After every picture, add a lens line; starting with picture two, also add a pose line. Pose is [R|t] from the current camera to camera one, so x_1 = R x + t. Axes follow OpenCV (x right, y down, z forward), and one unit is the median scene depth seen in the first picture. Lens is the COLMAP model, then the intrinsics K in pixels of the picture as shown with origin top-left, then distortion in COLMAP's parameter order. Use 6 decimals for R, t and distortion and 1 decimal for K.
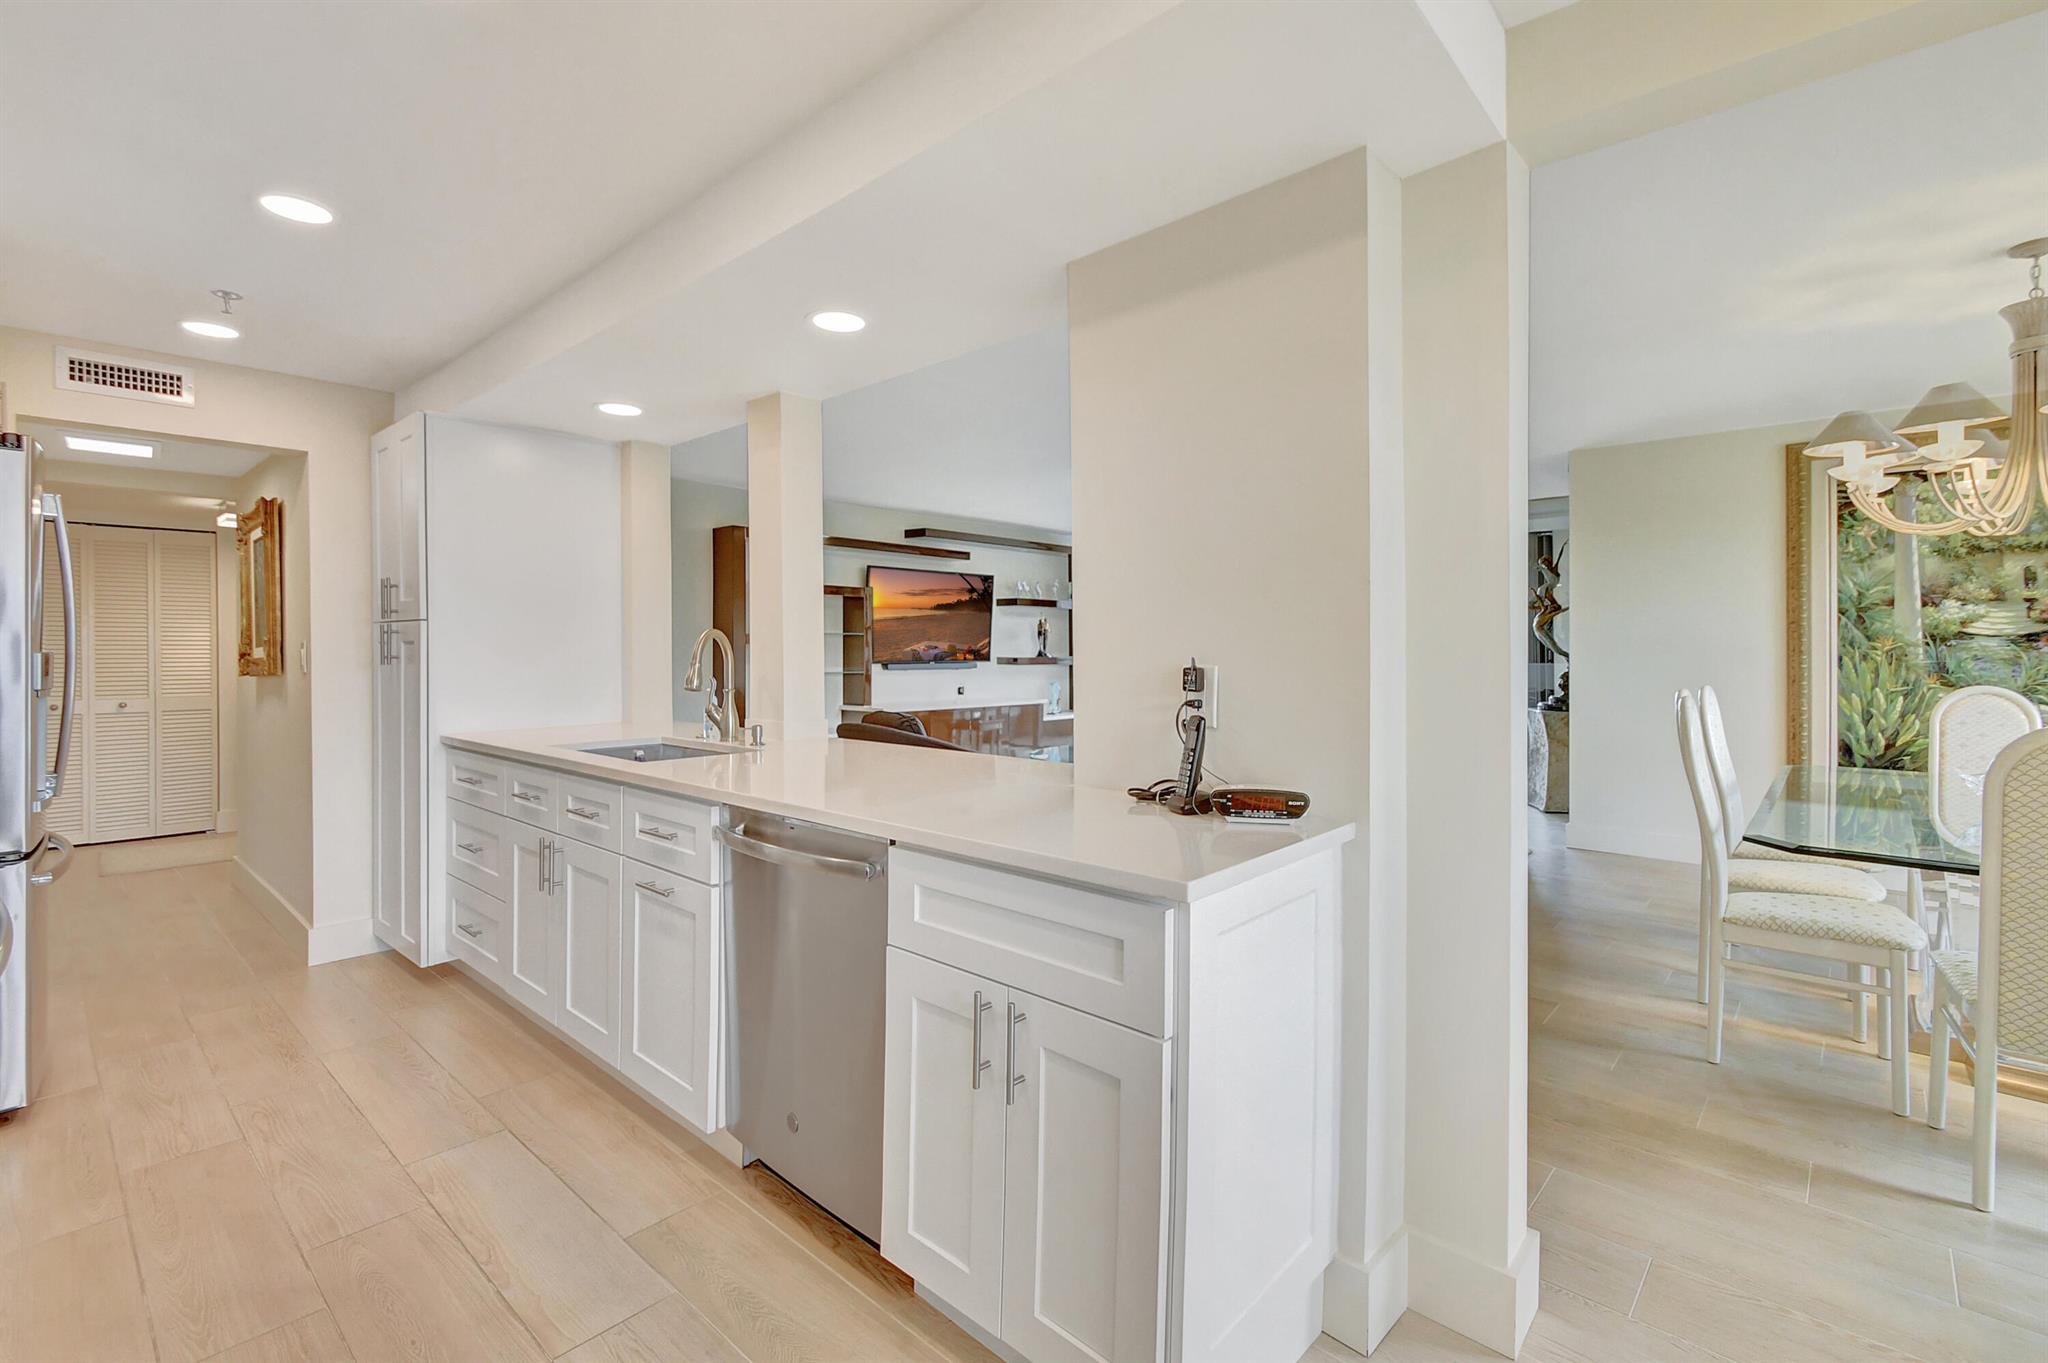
lens RADIAL K [[914.8, 0, 1029.6], [0, 914.8, 662.9], [0, 0, 1]] dist [-0.000784, 0.000104]
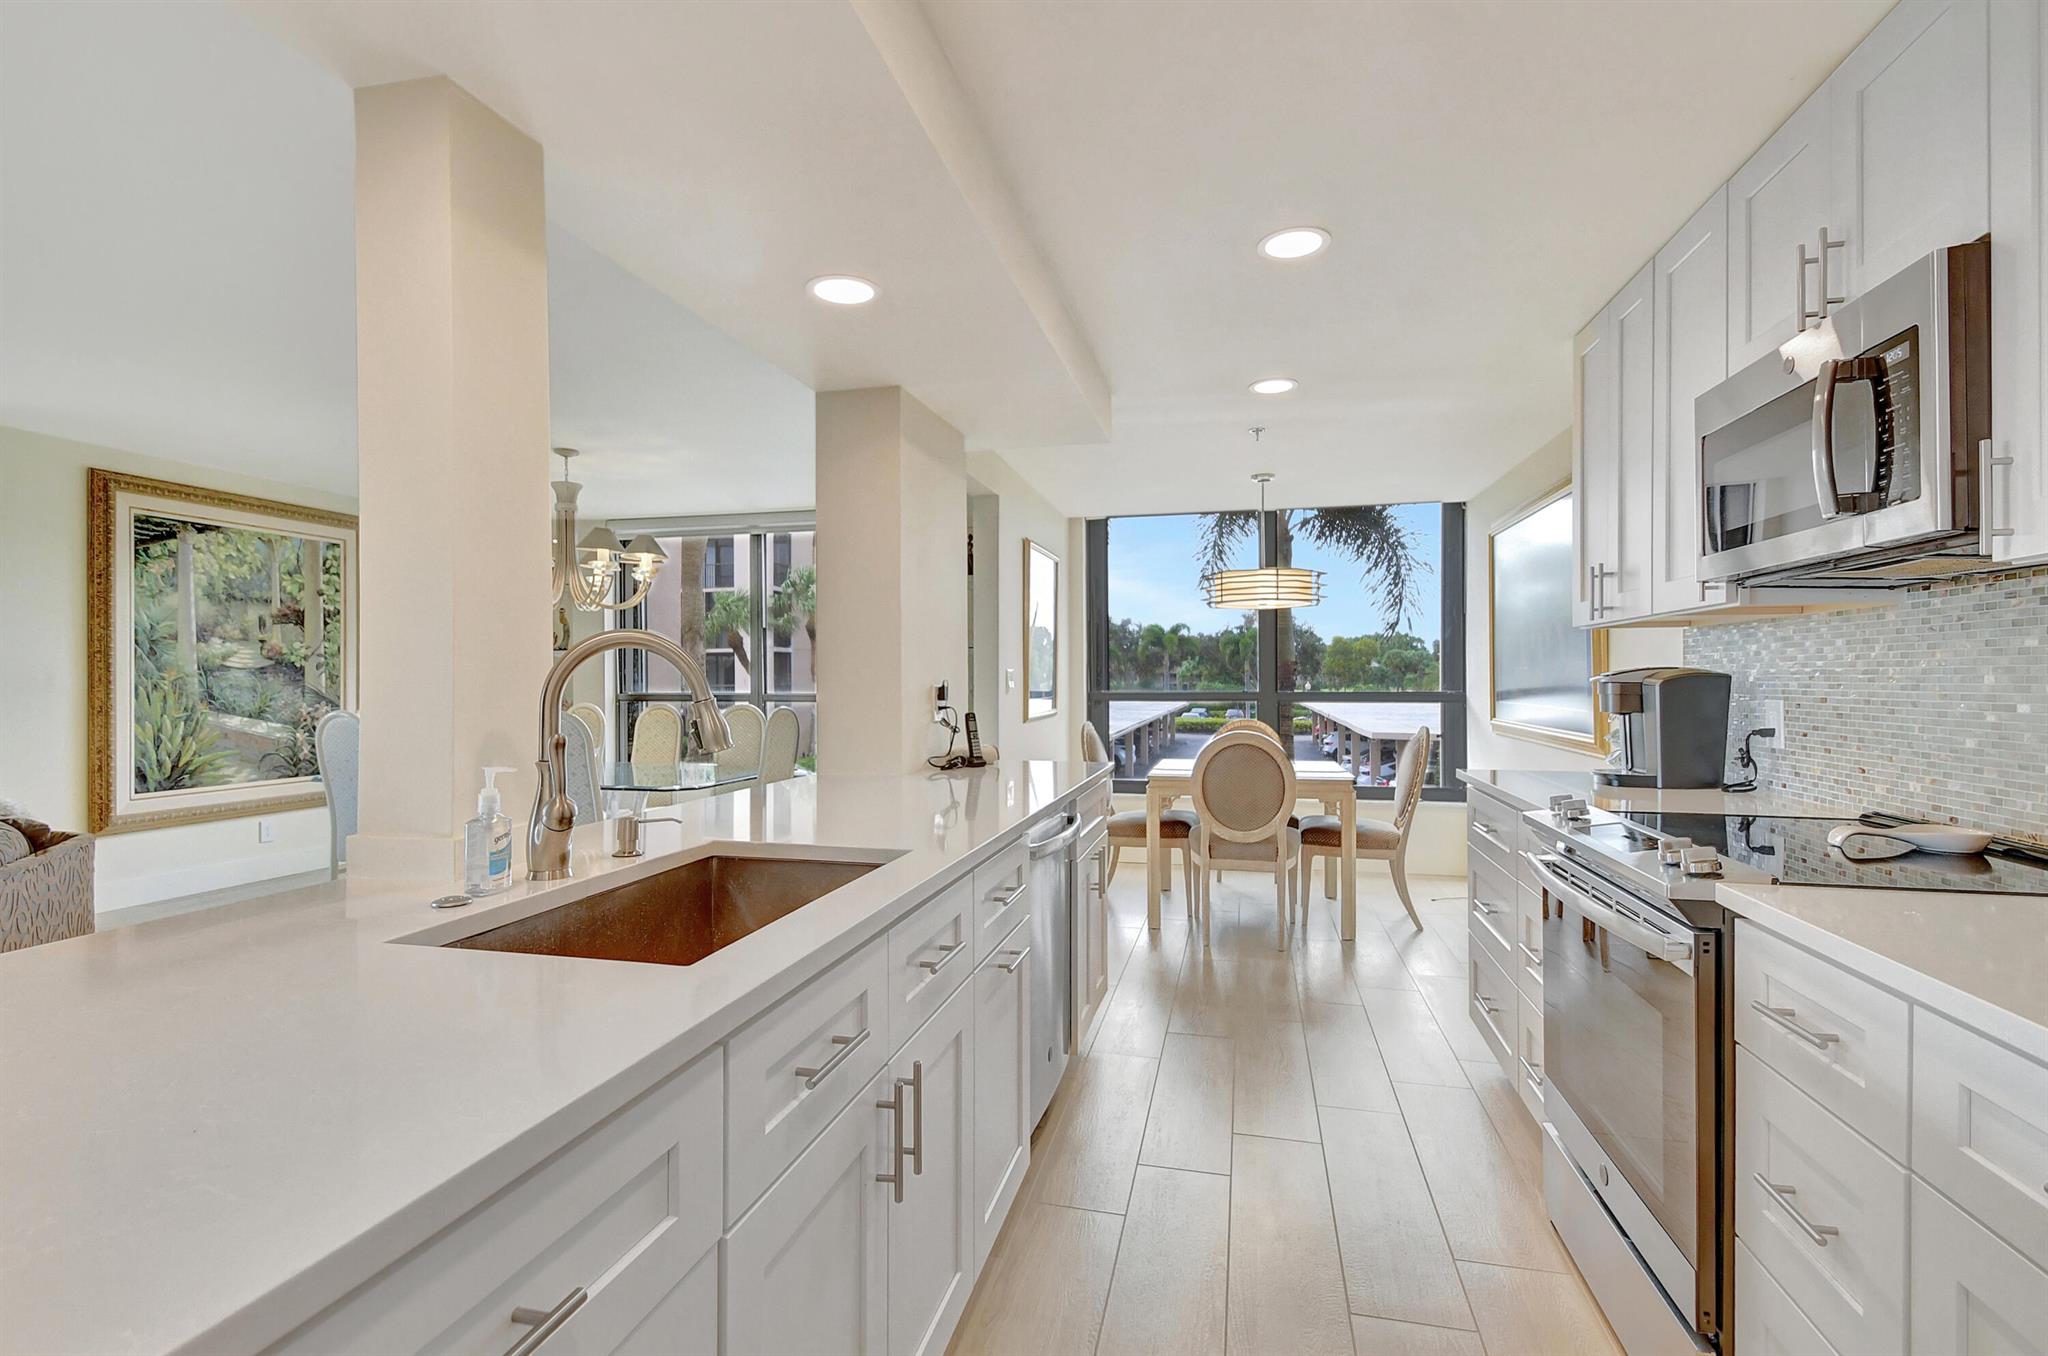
lens RADIAL K [[963.8, 0, 1014.2], [0, 963.8, 684.8], [0, 0, 1]] dist [0.010429, 0.000540]
pose [[-0.473143, -0.003242, 0.880979, -0.566843], [0.015972, 0.999797, 0.012258, -0.006532], [-0.880841, 0.019871, -0.472996, 0.661679]]
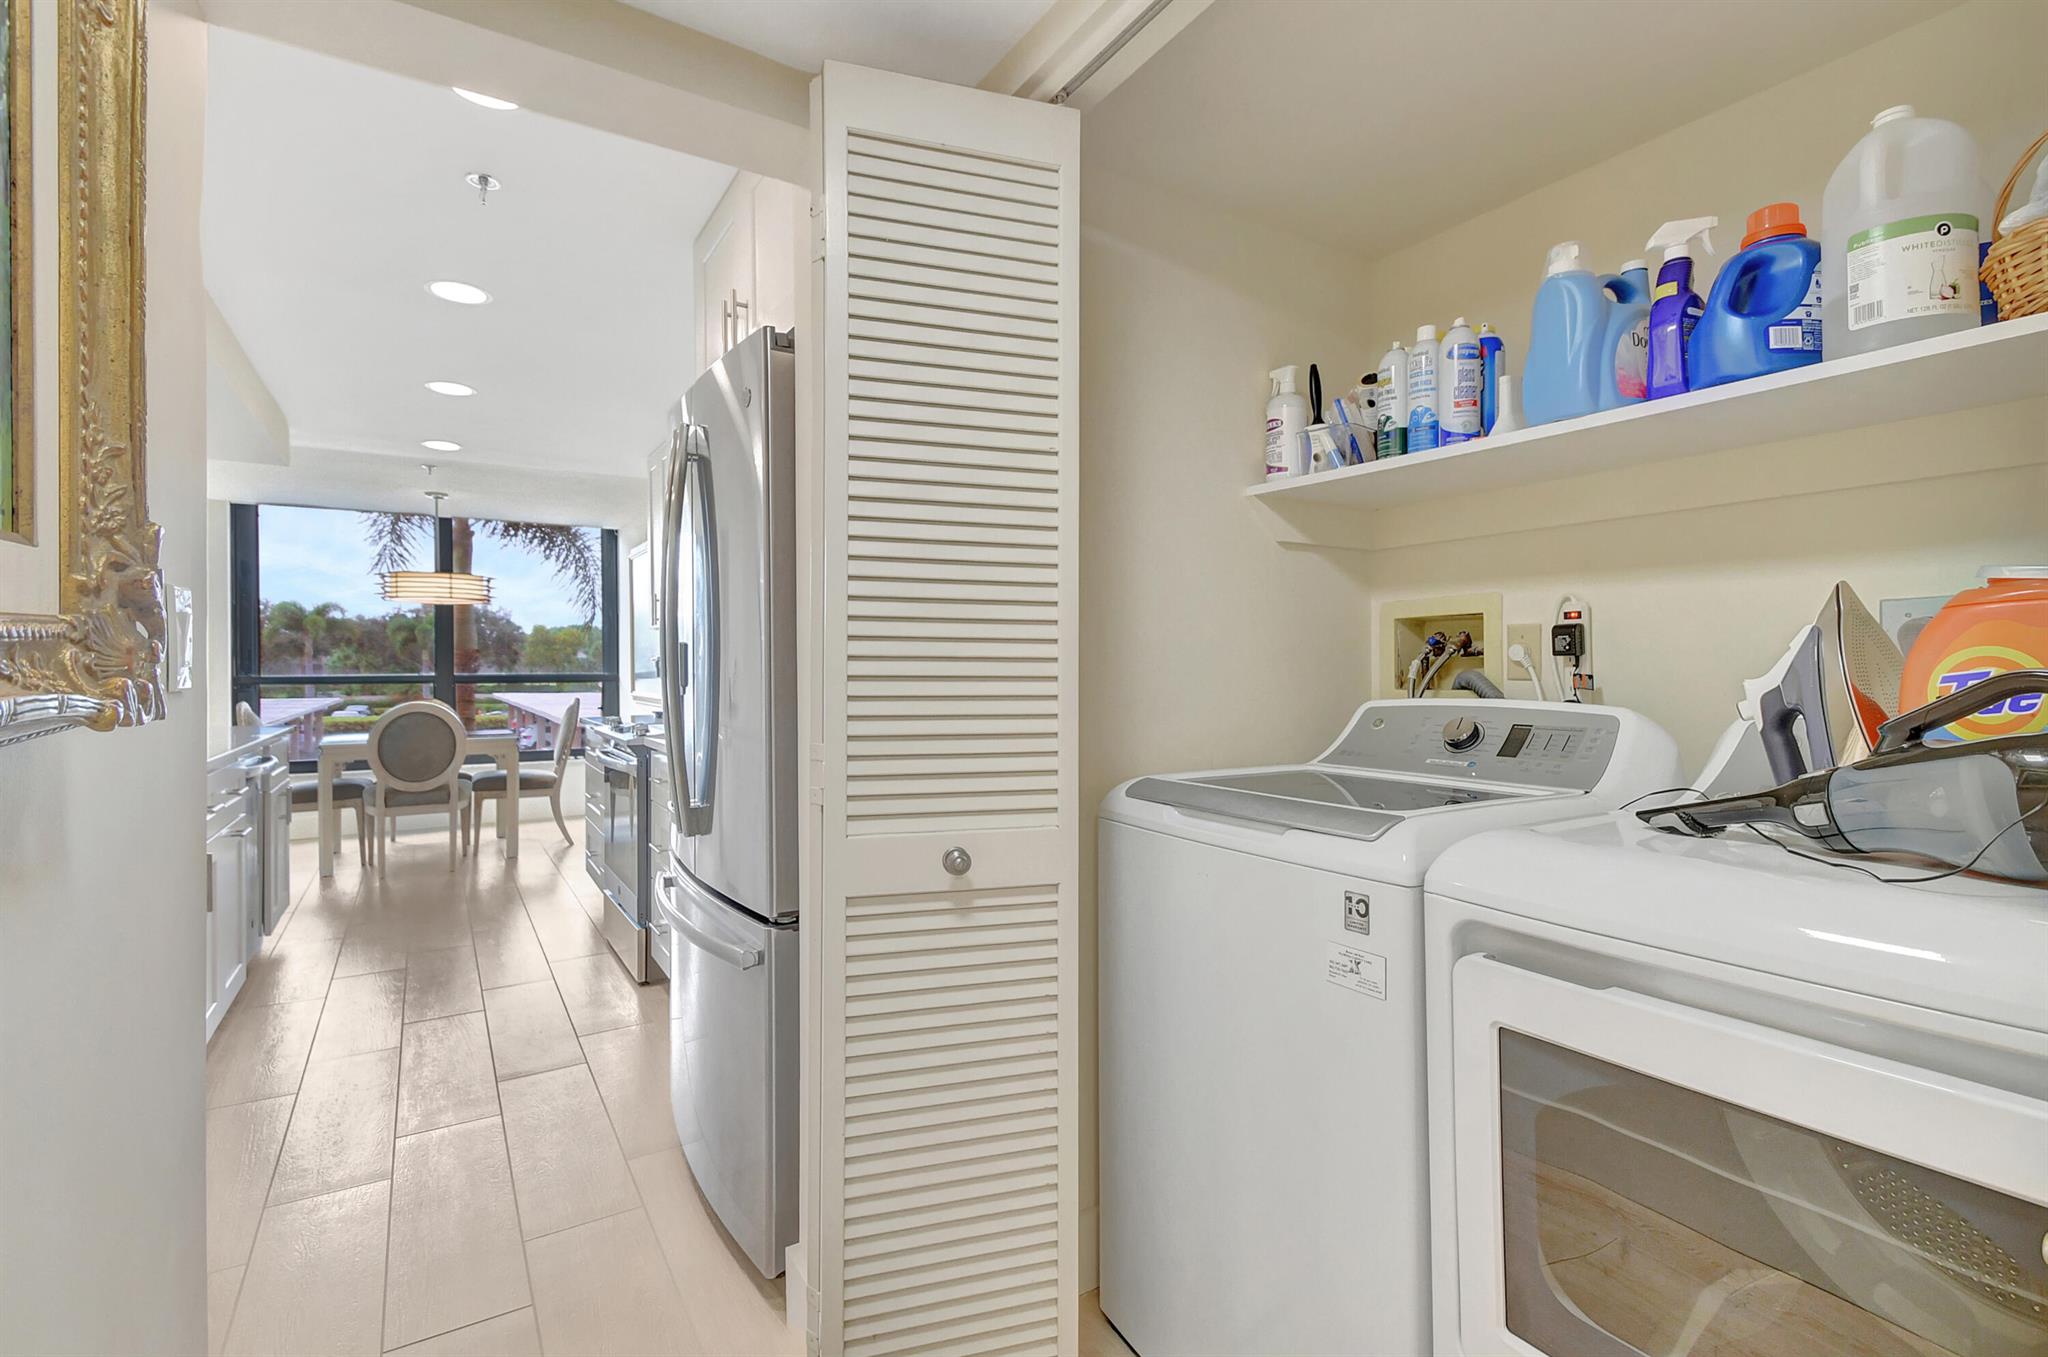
lens RADIAL K [[943.7, 0, 1087.7], [0, 943.7, 667.6], [0, 0, 1]] dist [-0.001510, -0.000792]
pose [[-0.973840, 0.005328, 0.227173, -0.910021], [0.008908, 0.999852, 0.014733, 0.001393], [-0.227061, 0.016372, -0.973743, 0.961483]]
